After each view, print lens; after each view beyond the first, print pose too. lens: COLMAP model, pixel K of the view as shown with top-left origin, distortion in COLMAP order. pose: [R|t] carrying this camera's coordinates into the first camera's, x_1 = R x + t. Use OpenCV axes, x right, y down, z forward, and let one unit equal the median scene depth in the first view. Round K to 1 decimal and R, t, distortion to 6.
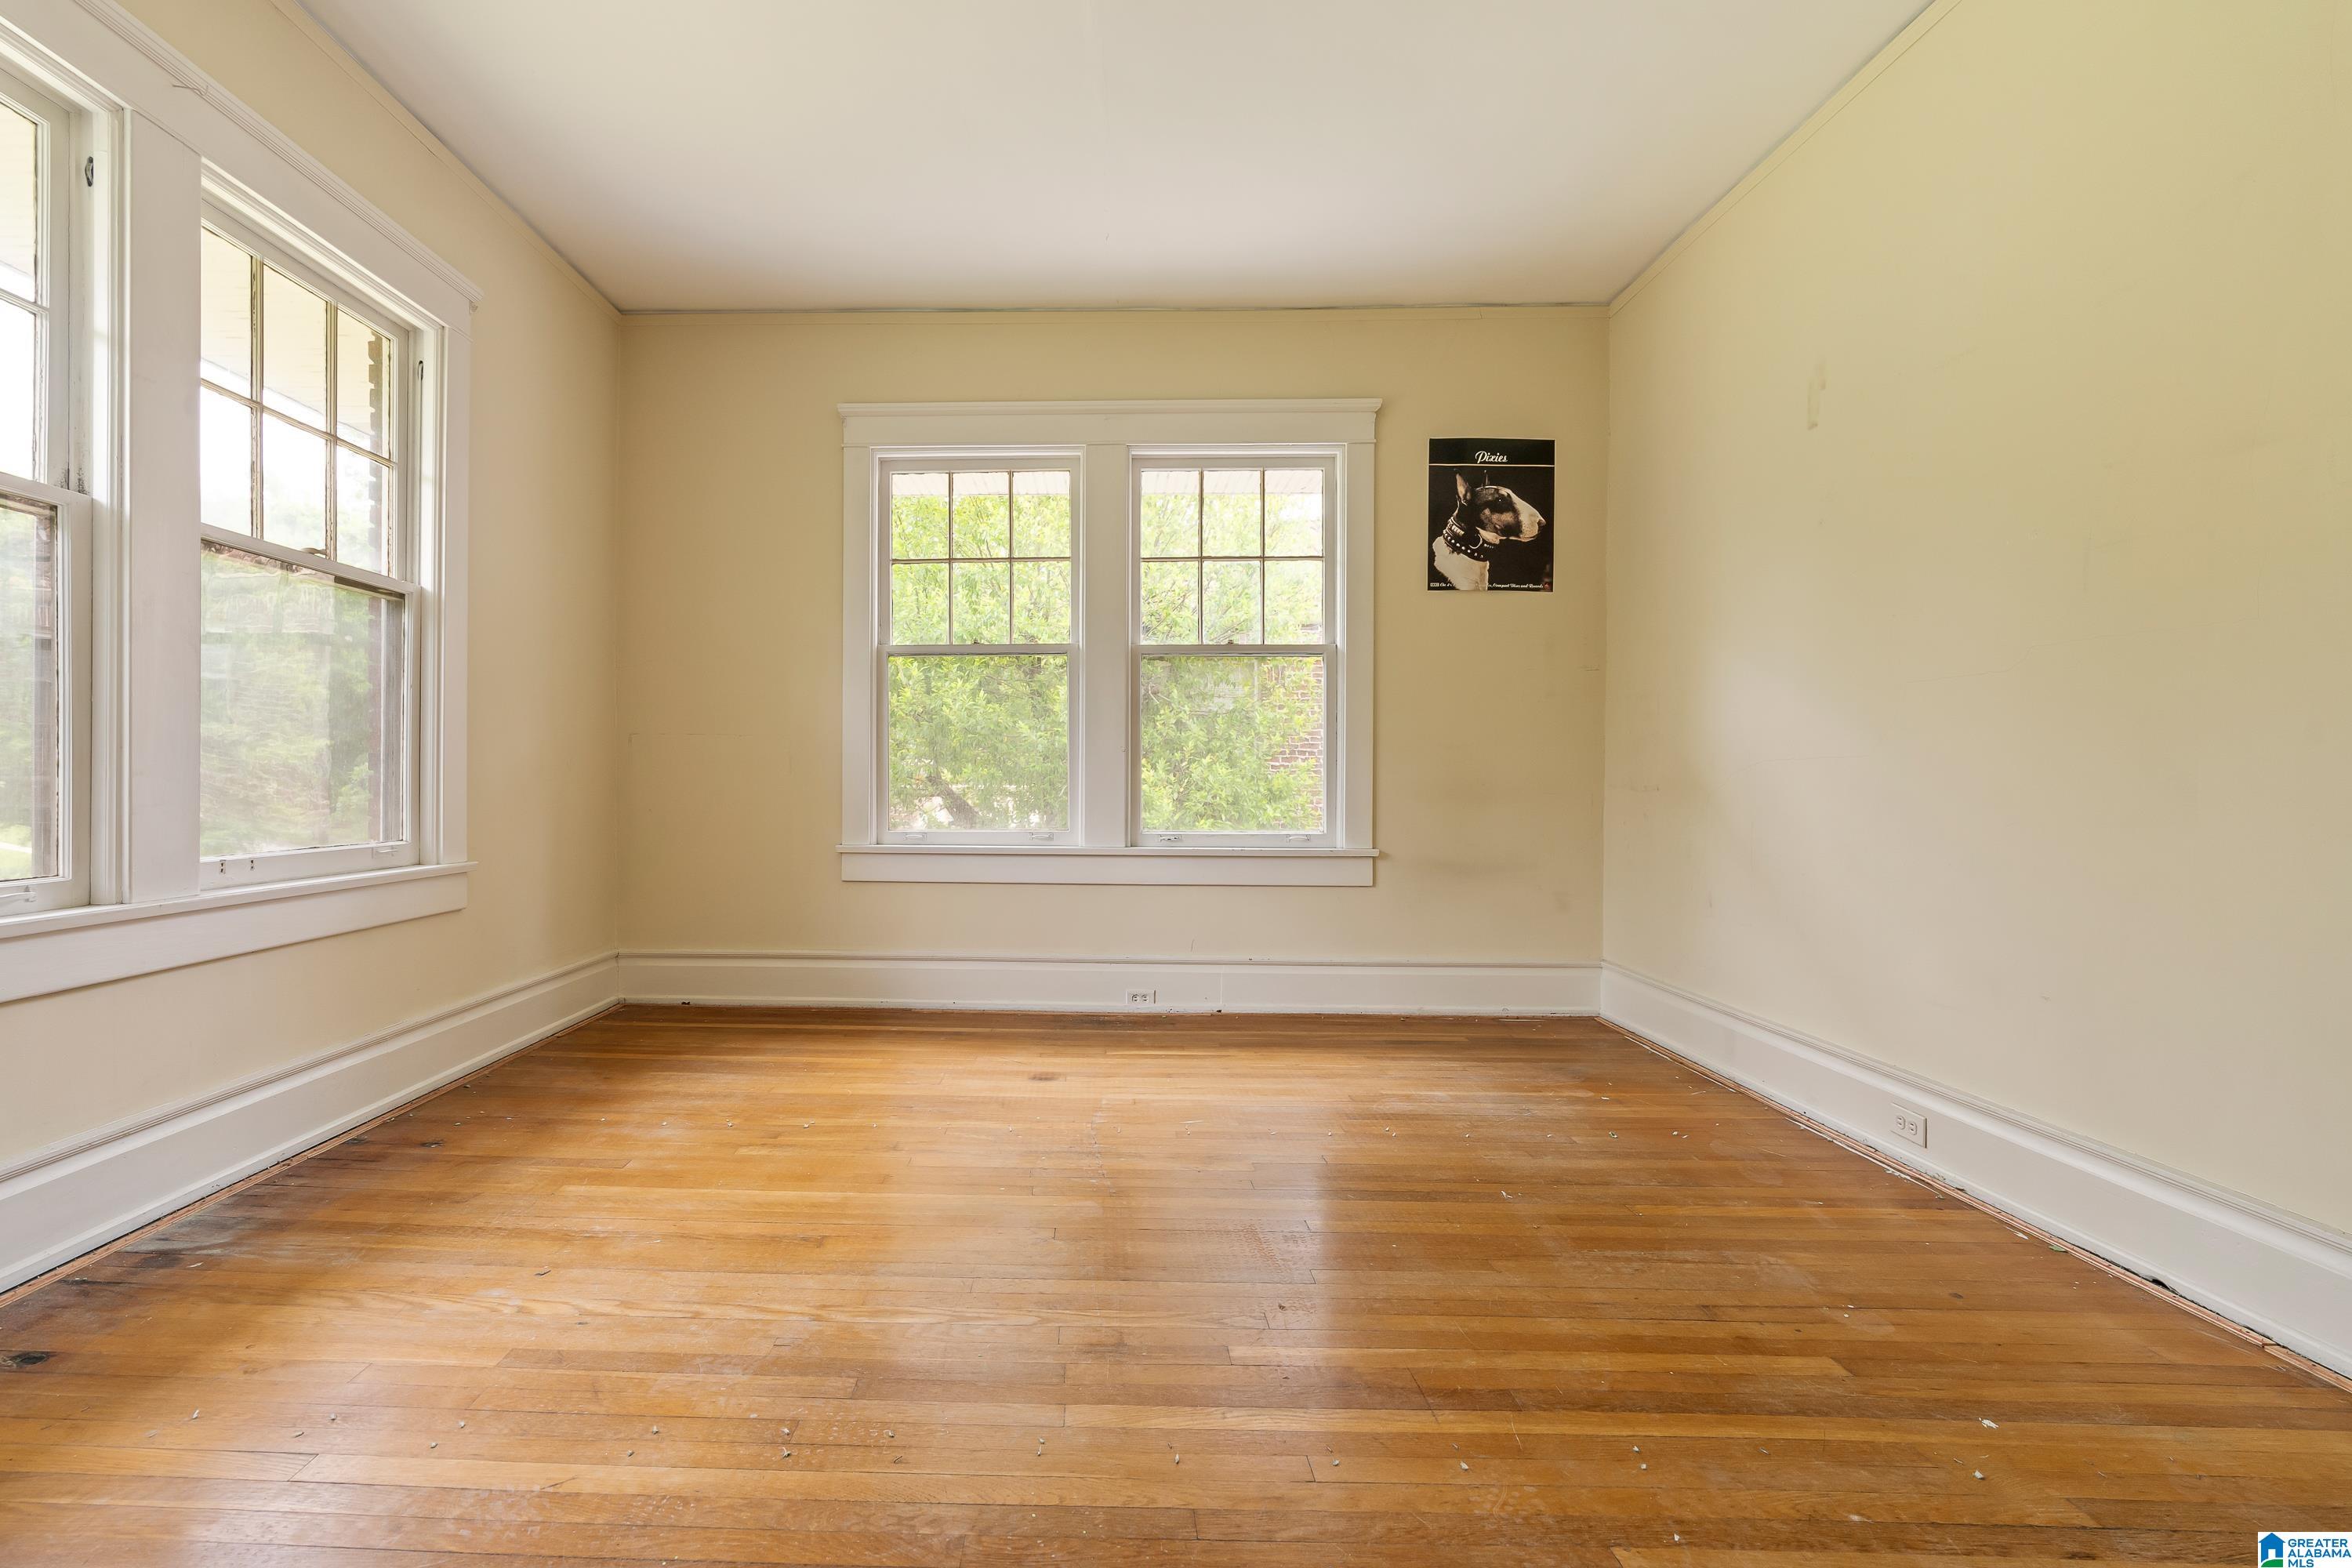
lens RADIAL K [[1117.2, 0, 1217.3], [0, 1117.2, 779.5], [0, 0, 1]] dist [-0.009337, 0.001089]
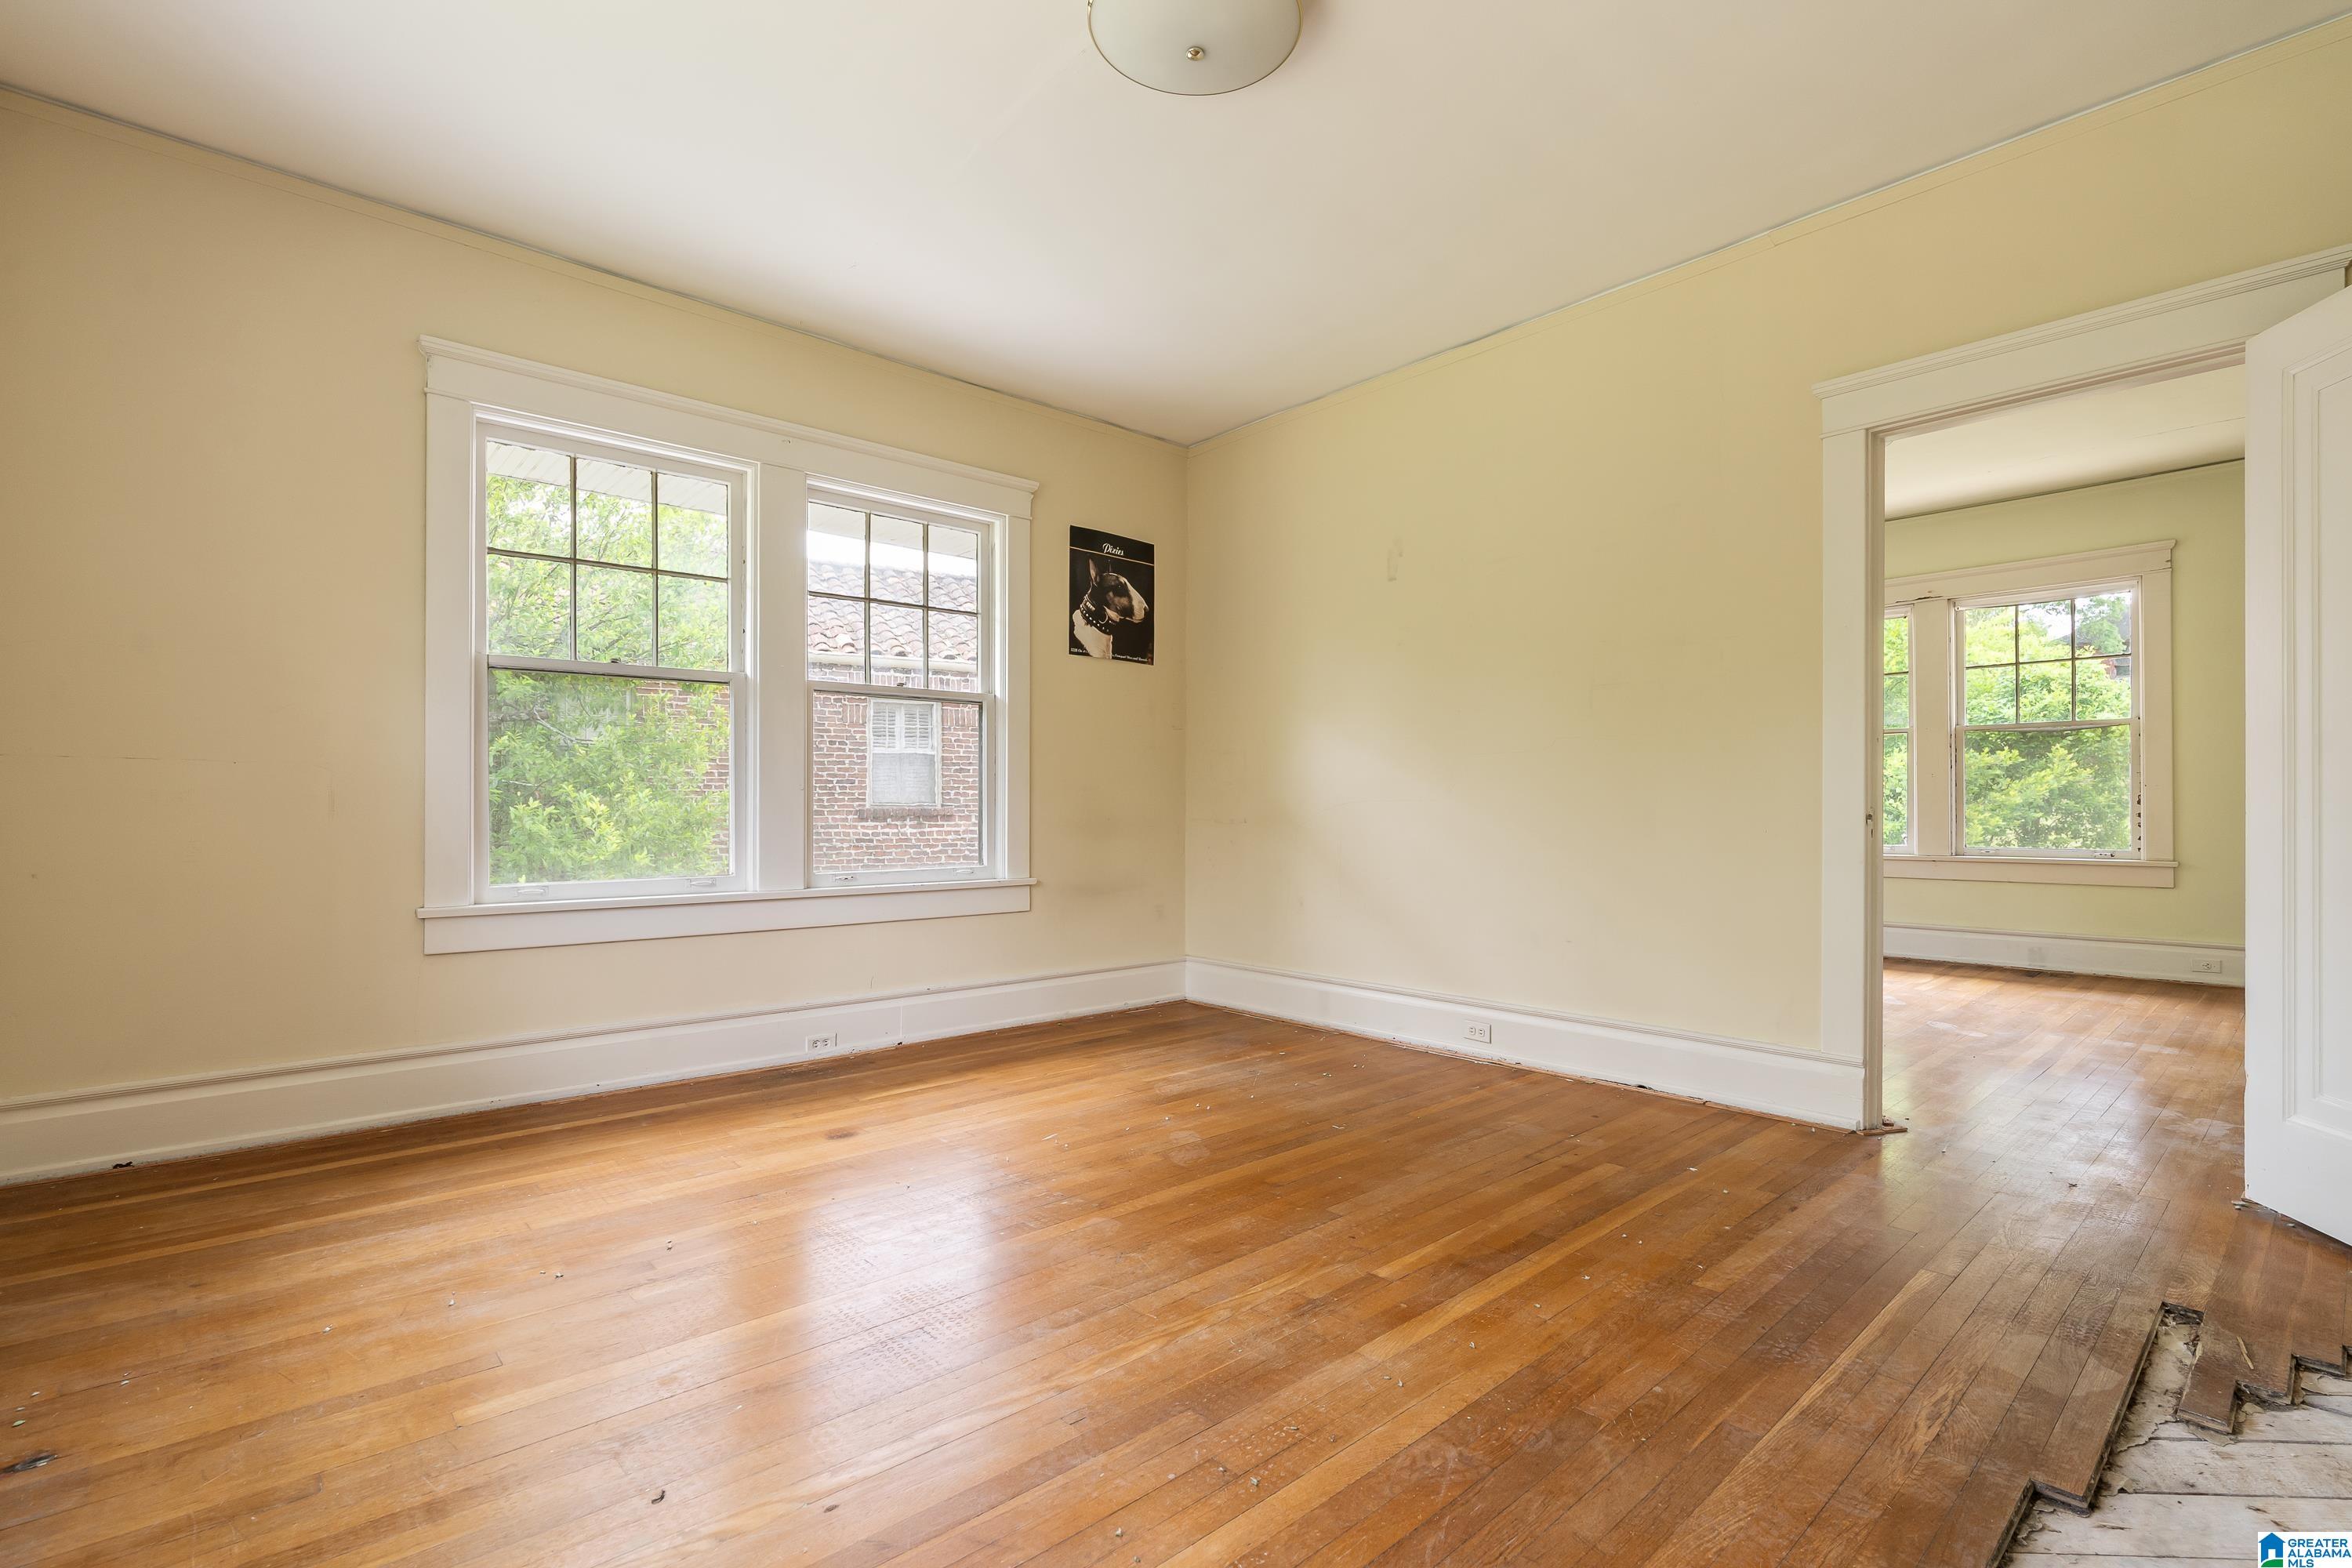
lens RADIAL K [[957.0, 0, 1296.2], [0, 957.0, 802.5], [0, 0, 1]] dist [-0.008535, 0.000799]
pose [[0.735245, 0.000578, 0.677801, -0.332631], [0.004490, 0.999974, -0.005723, -0.007634], [-0.677787, 0.007251, 0.735223, 0.109311]]
